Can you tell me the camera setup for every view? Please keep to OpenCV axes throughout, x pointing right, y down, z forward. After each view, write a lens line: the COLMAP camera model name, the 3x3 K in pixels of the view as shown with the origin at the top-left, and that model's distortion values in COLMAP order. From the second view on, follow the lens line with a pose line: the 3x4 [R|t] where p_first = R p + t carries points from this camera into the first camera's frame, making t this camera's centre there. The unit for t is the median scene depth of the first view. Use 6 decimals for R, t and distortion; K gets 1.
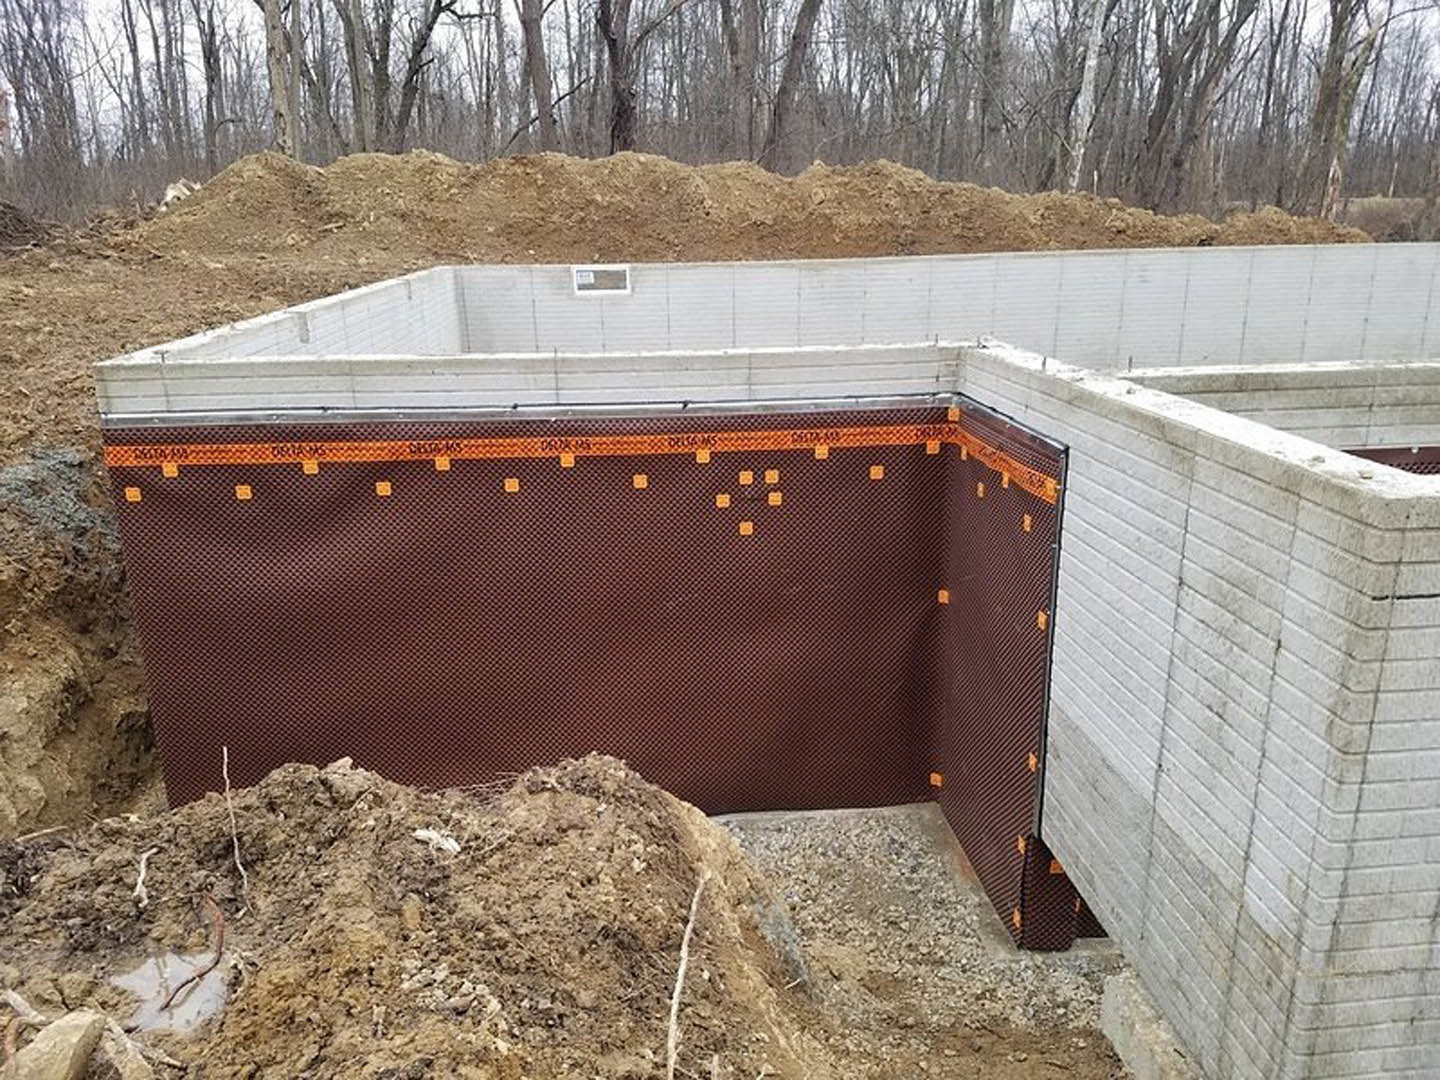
lens RADIAL K [[1071.9, 0, 720.0], [0, 1071.9, 580.5], [0, 0, 1]] dist [0.211294, -0.351118]
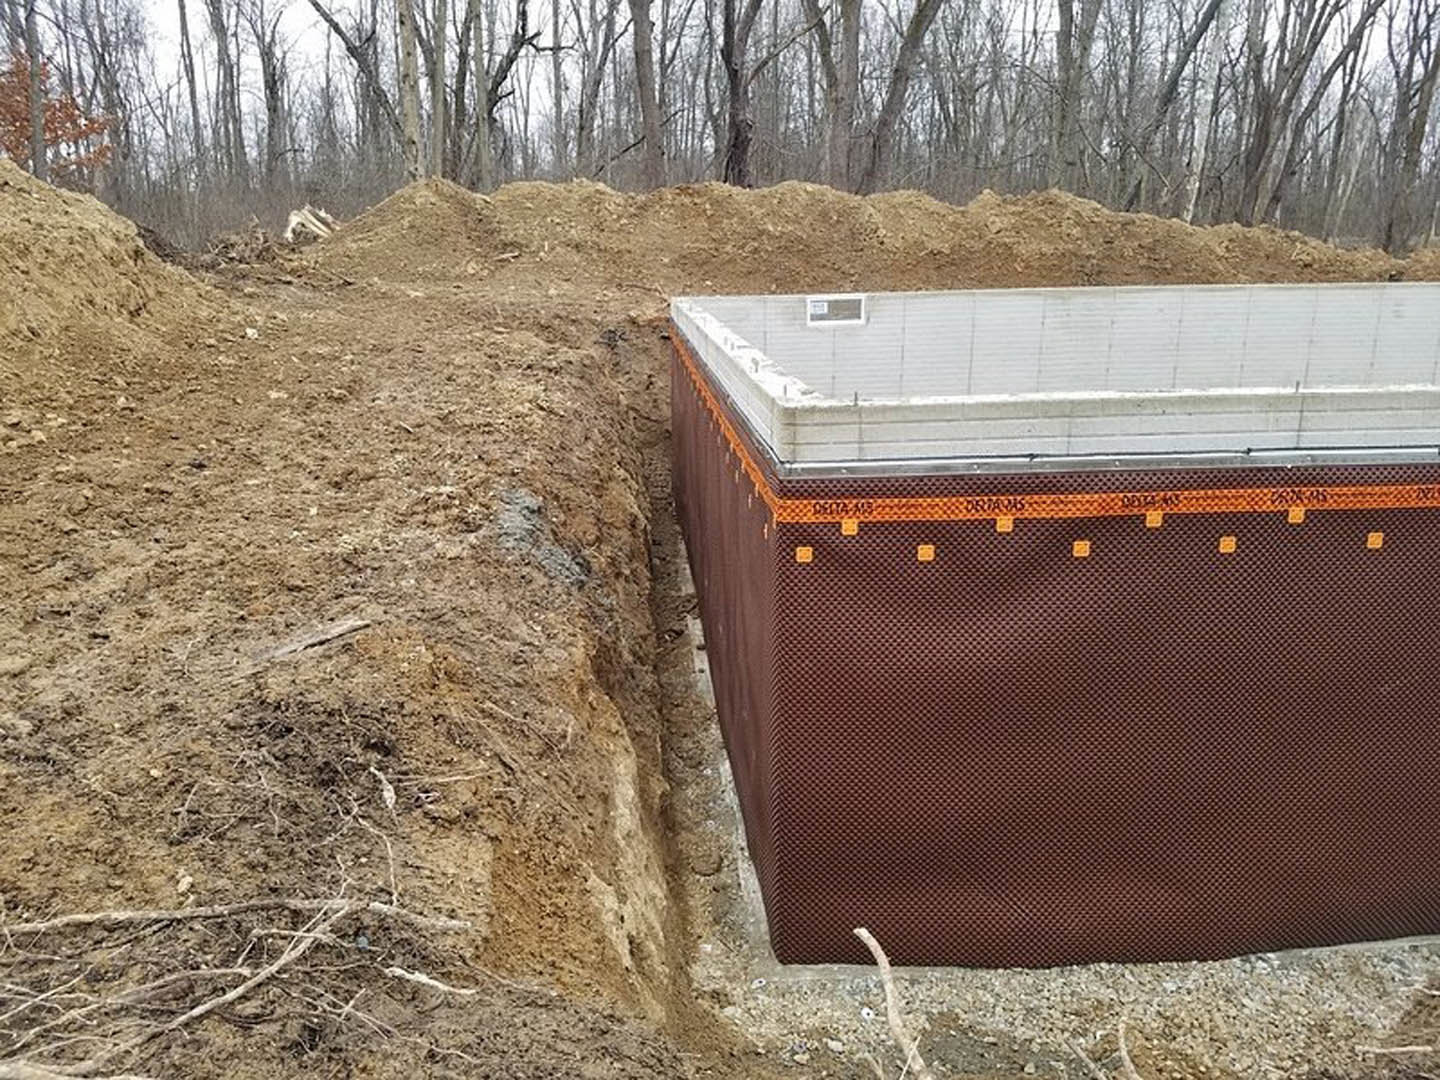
lens RADIAL K [[1071.9, 0, 720.0], [0, 1071.9, 580.5], [0, 0, 1]] dist [0.211294, -0.351118]
pose [[0.999886, 0.011426, -0.009827, -0.158005], [-0.011692, 0.999555, -0.027445, -0.008958], [0.009509, 0.027557, 0.999575, 0.040734]]
